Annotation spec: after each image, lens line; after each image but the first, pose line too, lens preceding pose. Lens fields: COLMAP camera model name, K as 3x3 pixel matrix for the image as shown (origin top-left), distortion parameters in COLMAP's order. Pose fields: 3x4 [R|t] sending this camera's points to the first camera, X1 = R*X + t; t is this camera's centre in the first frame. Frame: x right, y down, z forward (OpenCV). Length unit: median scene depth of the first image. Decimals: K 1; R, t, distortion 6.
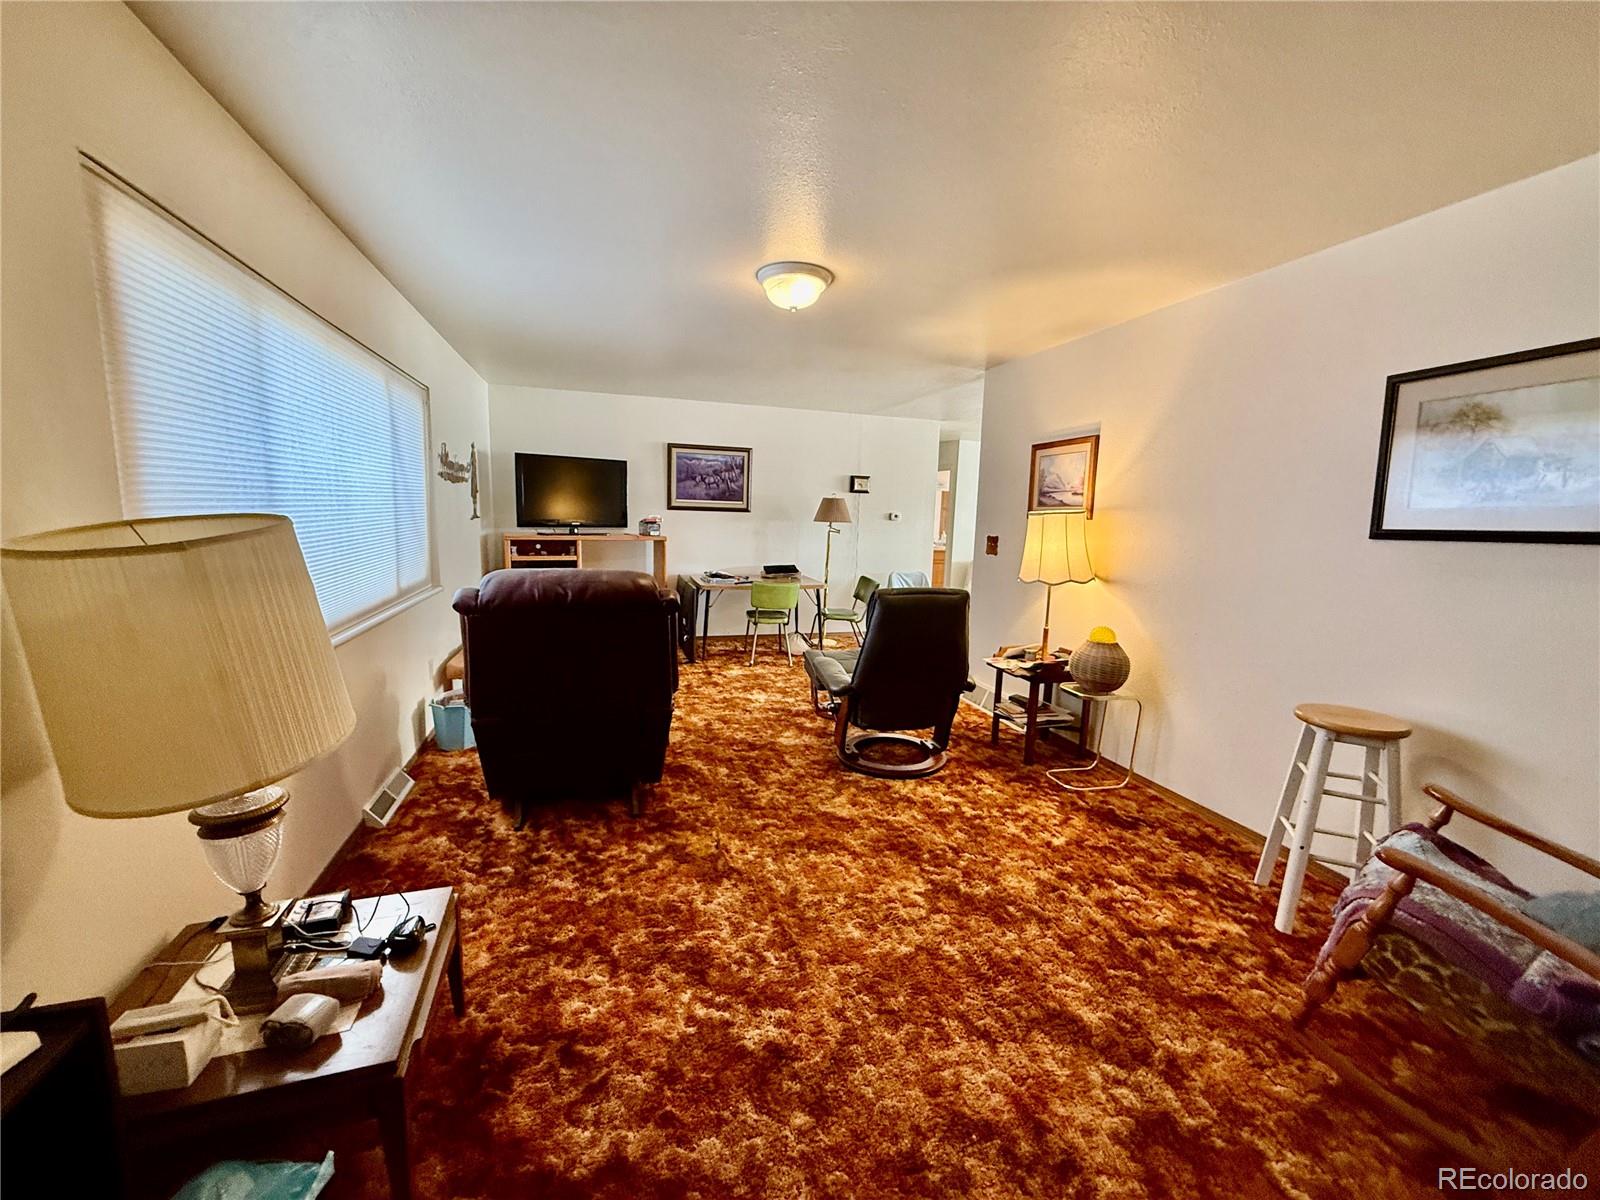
lens RADIAL K [[639.2, 0, 797.6], [0, 639.2, 593.9], [0, 0, 1]] dist [-0.001498, -0.000271]
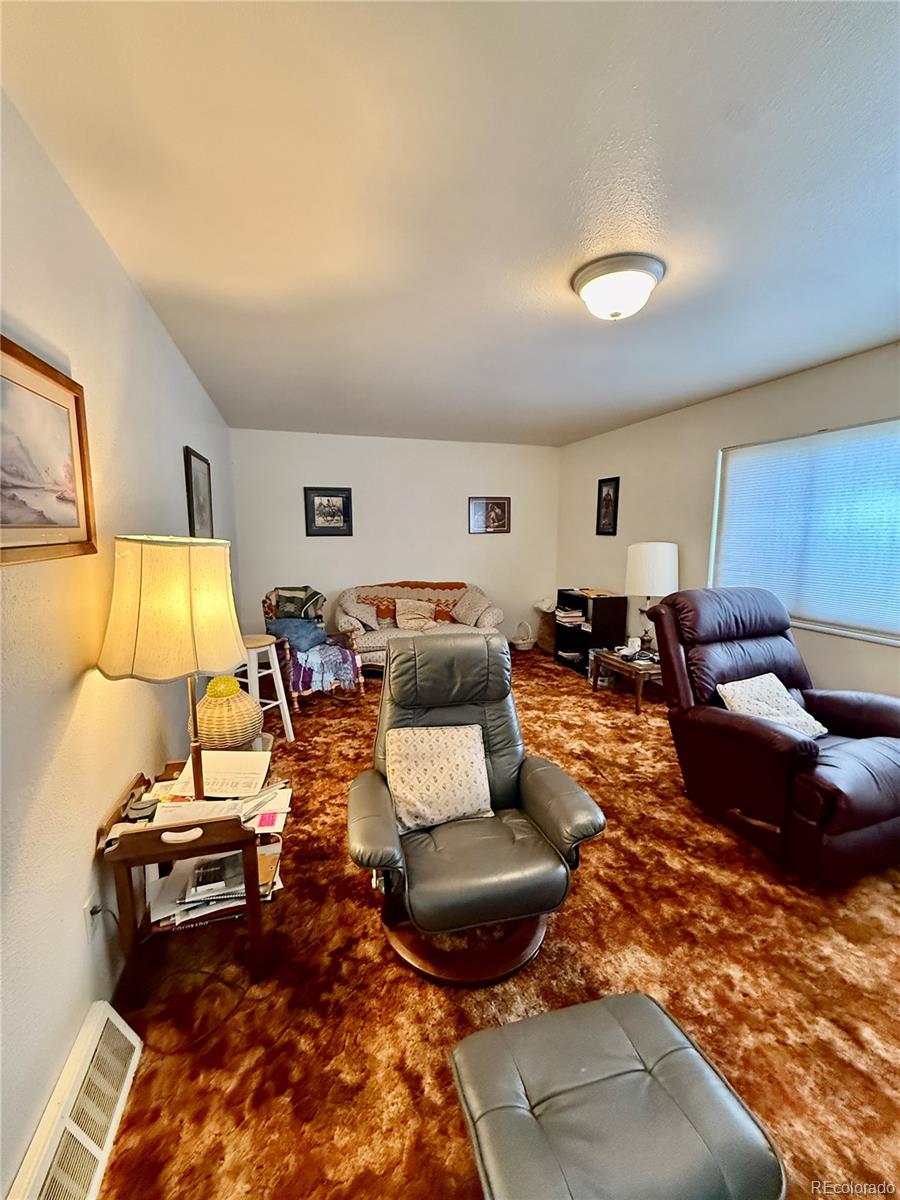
lens RADIAL K [[479.4, 0, 451.5], [0, 479.4, 598.1], [0, 0, 1]] dist [-0.001498, -0.000271]
pose [[-0.999444, -0.025825, -0.021102, 0.196214], [-0.030567, 0.962403, 0.269899, -0.216168], [0.013338, 0.270394, -0.962657, 1.541091]]
